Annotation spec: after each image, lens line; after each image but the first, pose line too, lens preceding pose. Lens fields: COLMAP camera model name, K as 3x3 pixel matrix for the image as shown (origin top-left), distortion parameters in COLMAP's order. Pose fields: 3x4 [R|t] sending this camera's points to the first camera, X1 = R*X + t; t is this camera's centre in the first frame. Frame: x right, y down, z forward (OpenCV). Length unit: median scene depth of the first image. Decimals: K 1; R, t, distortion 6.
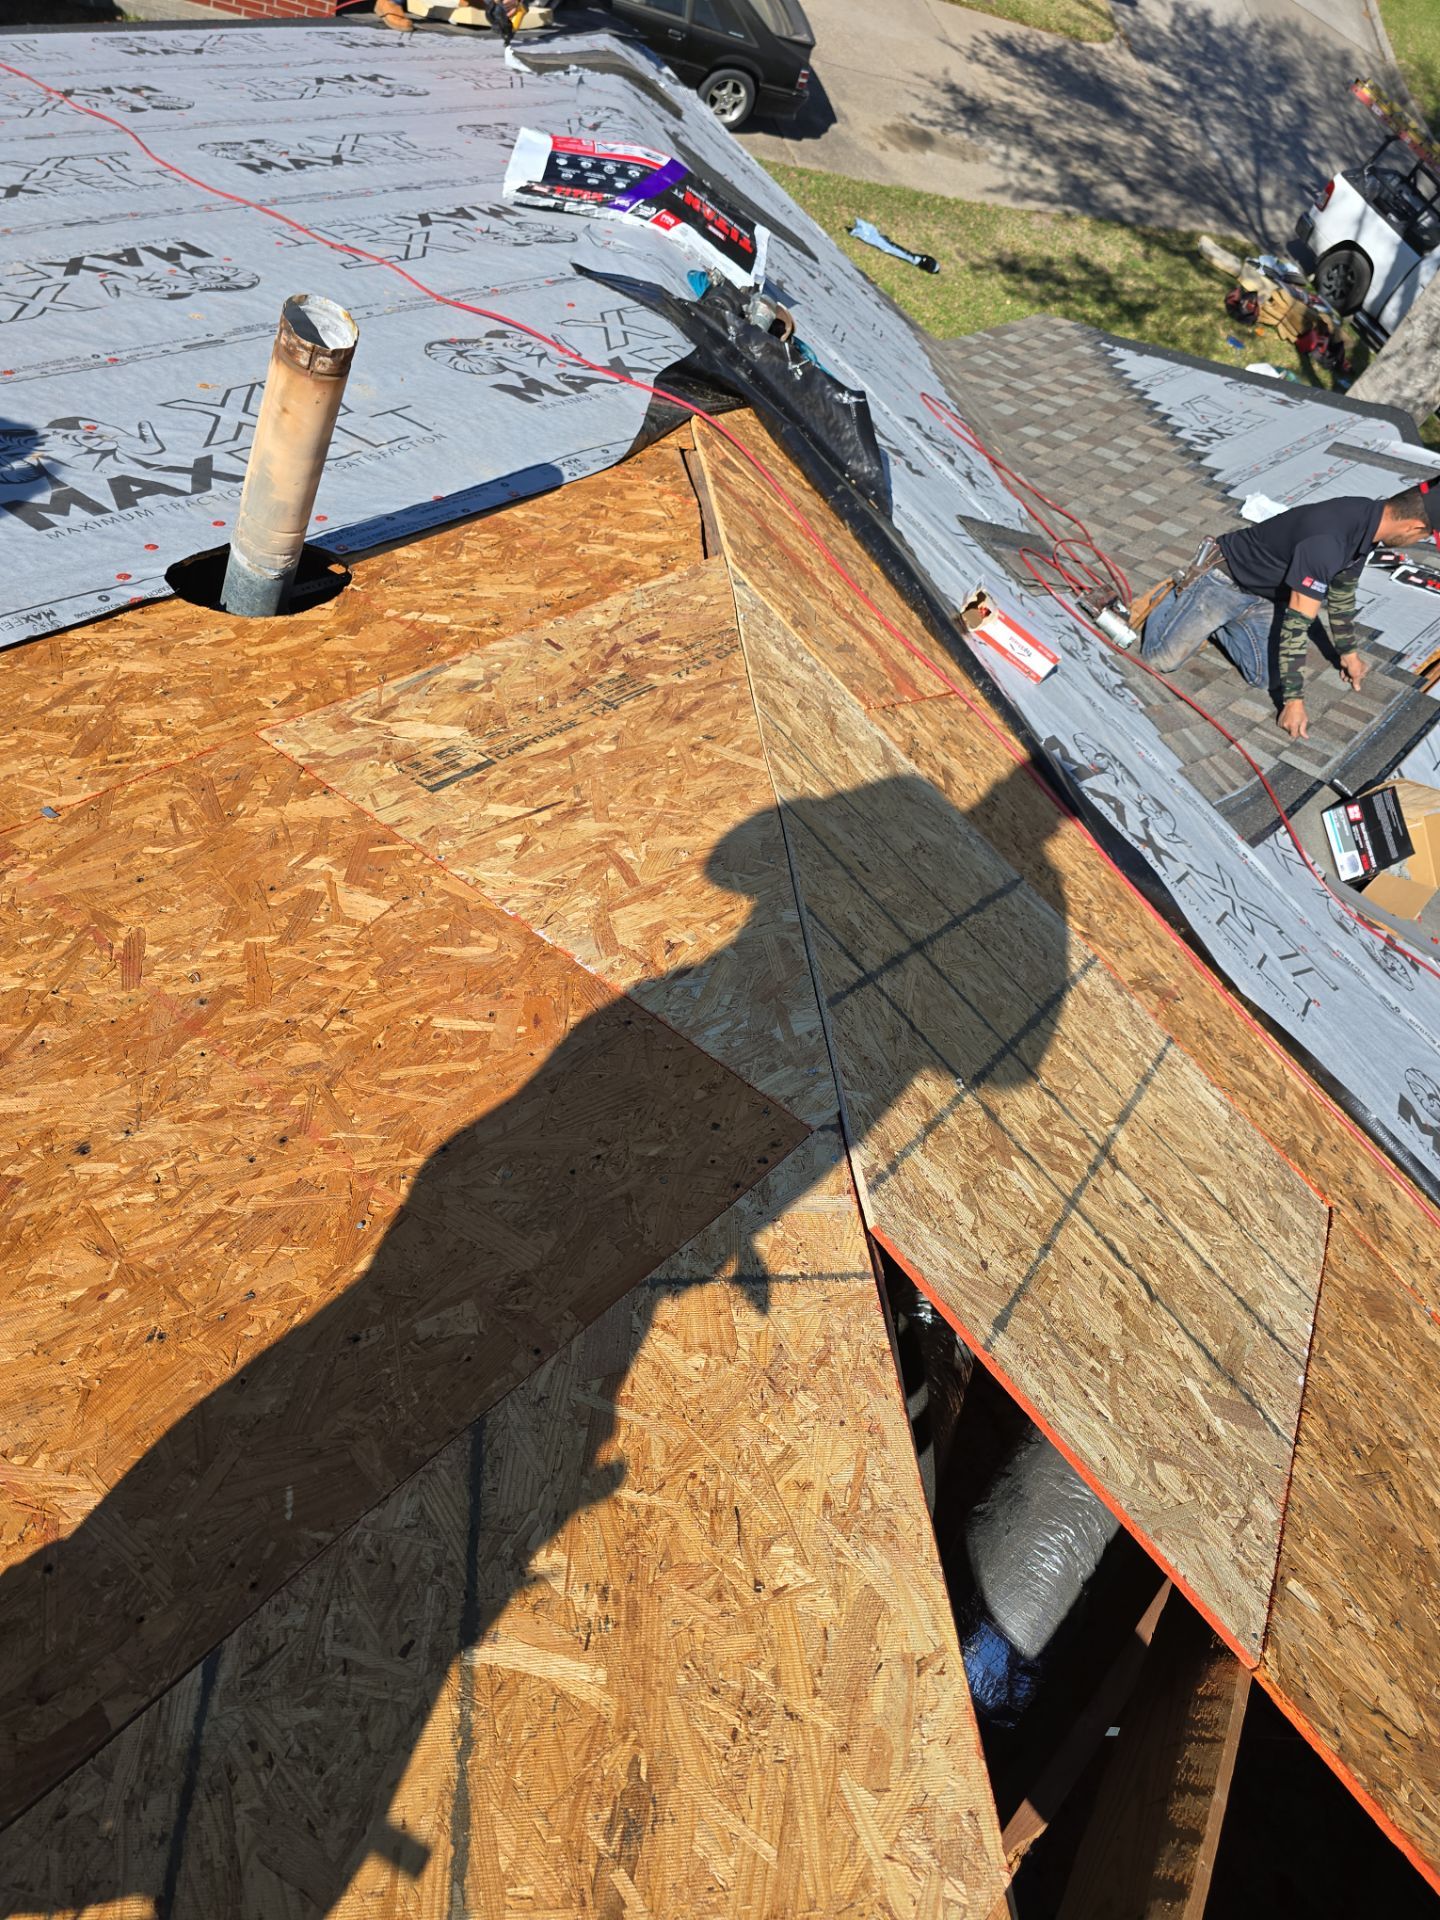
lens RADIAL K [[1283.1, 0, 720.0], [0, 1283.1, 960.0], [0, 0, 1]] dist [0.052692, -0.051209]
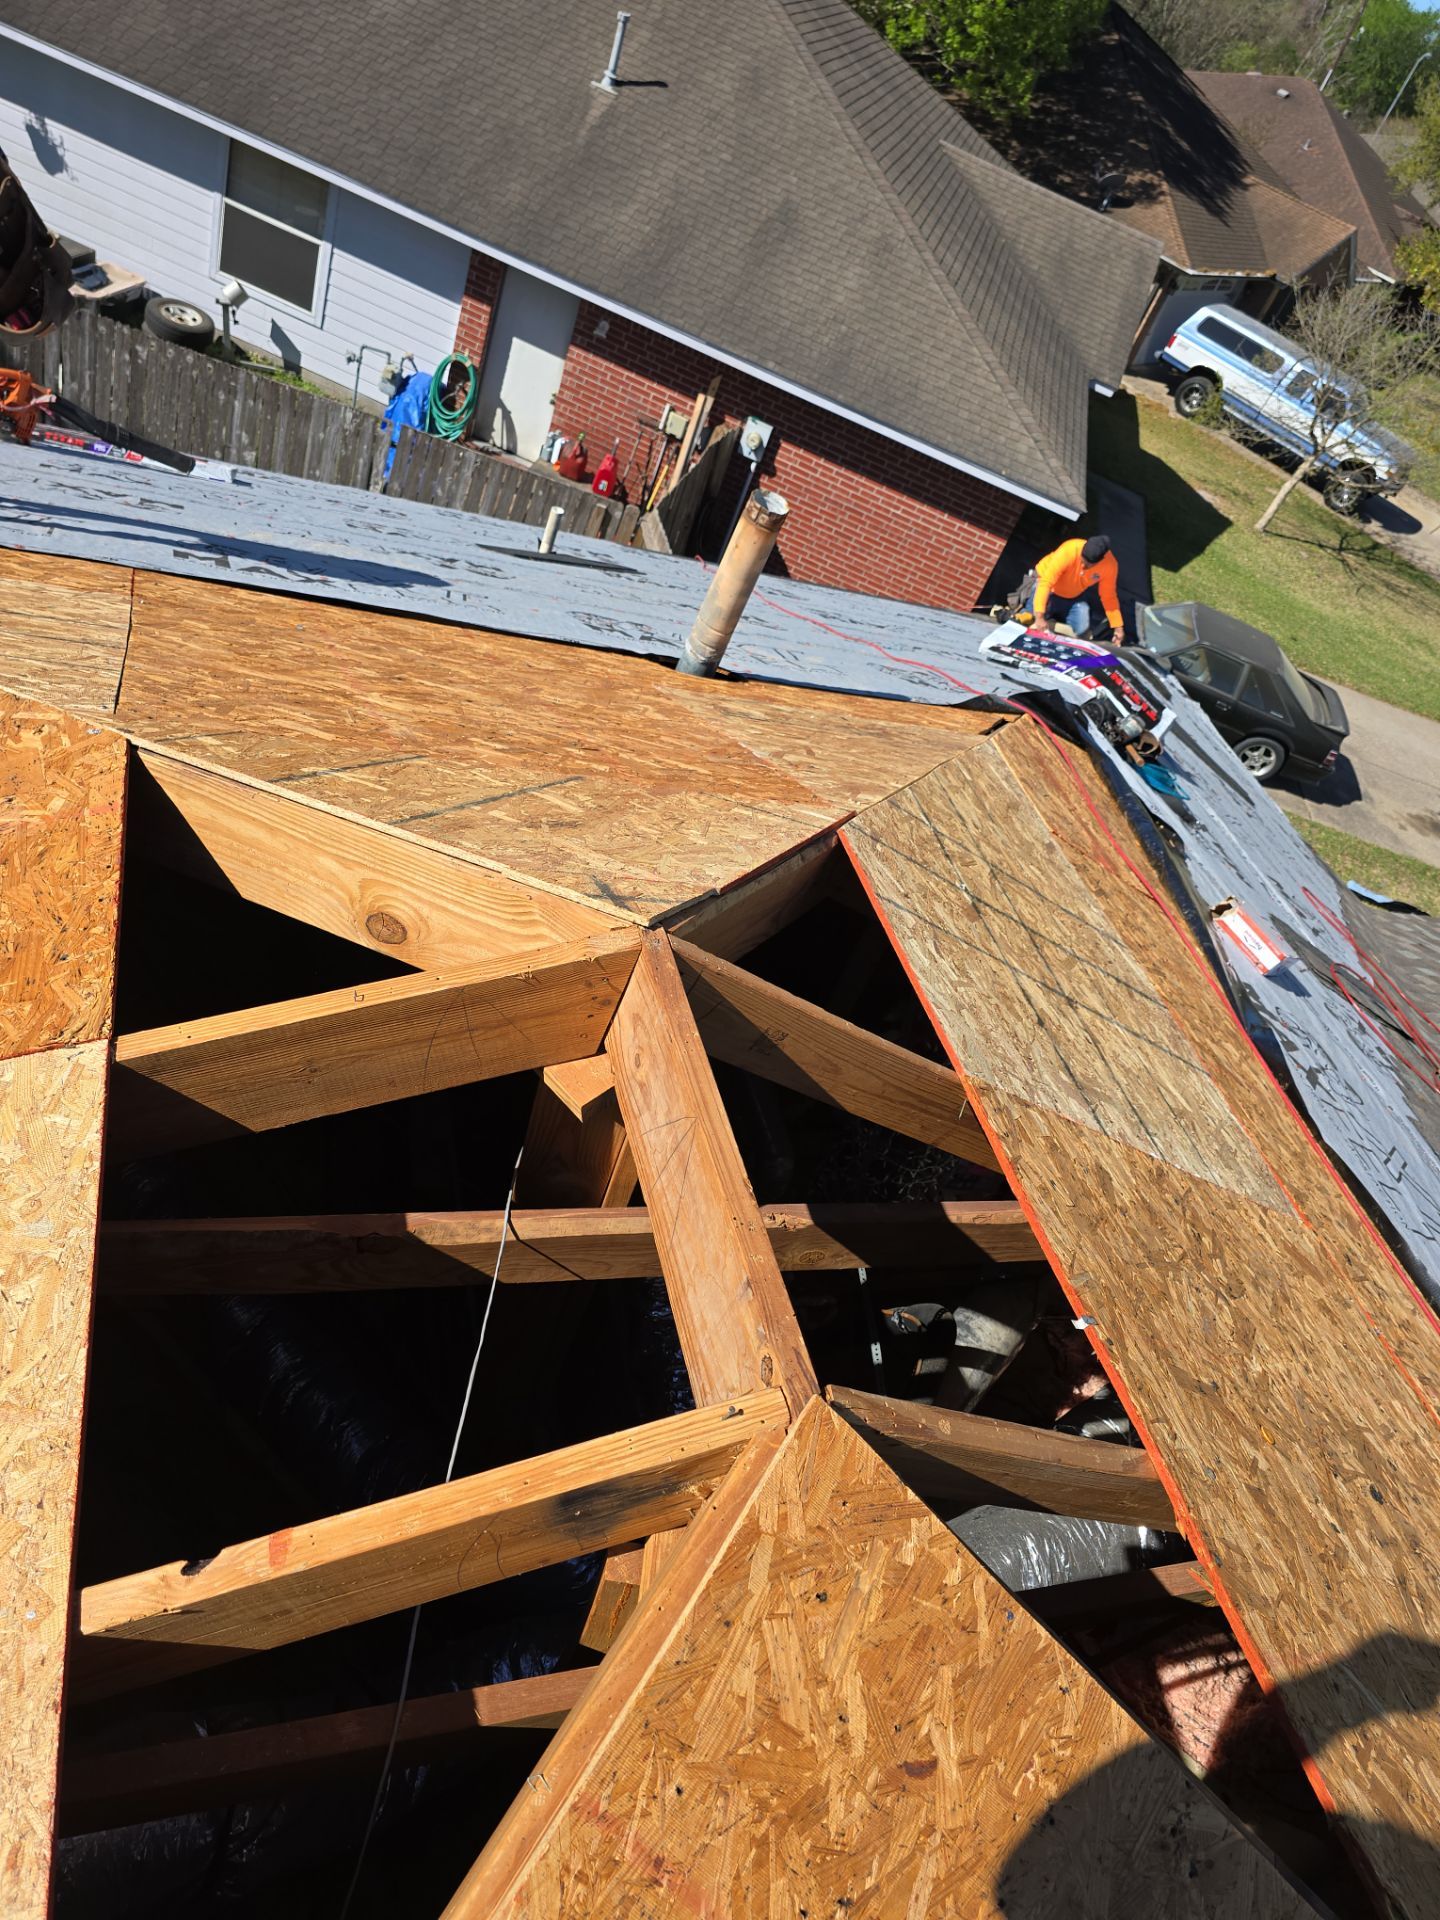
lens RADIAL K [[1283.1, 0, 720.0], [0, 1283.1, 960.0], [0, 0, 1]] dist [0.052692, -0.051209]
pose [[0.892234, 0.239805, -0.382639, 0.197546], [-0.381738, 0.853202, -0.355419, 0.302298], [0.241237, 0.463185, 0.852798, -0.107157]]
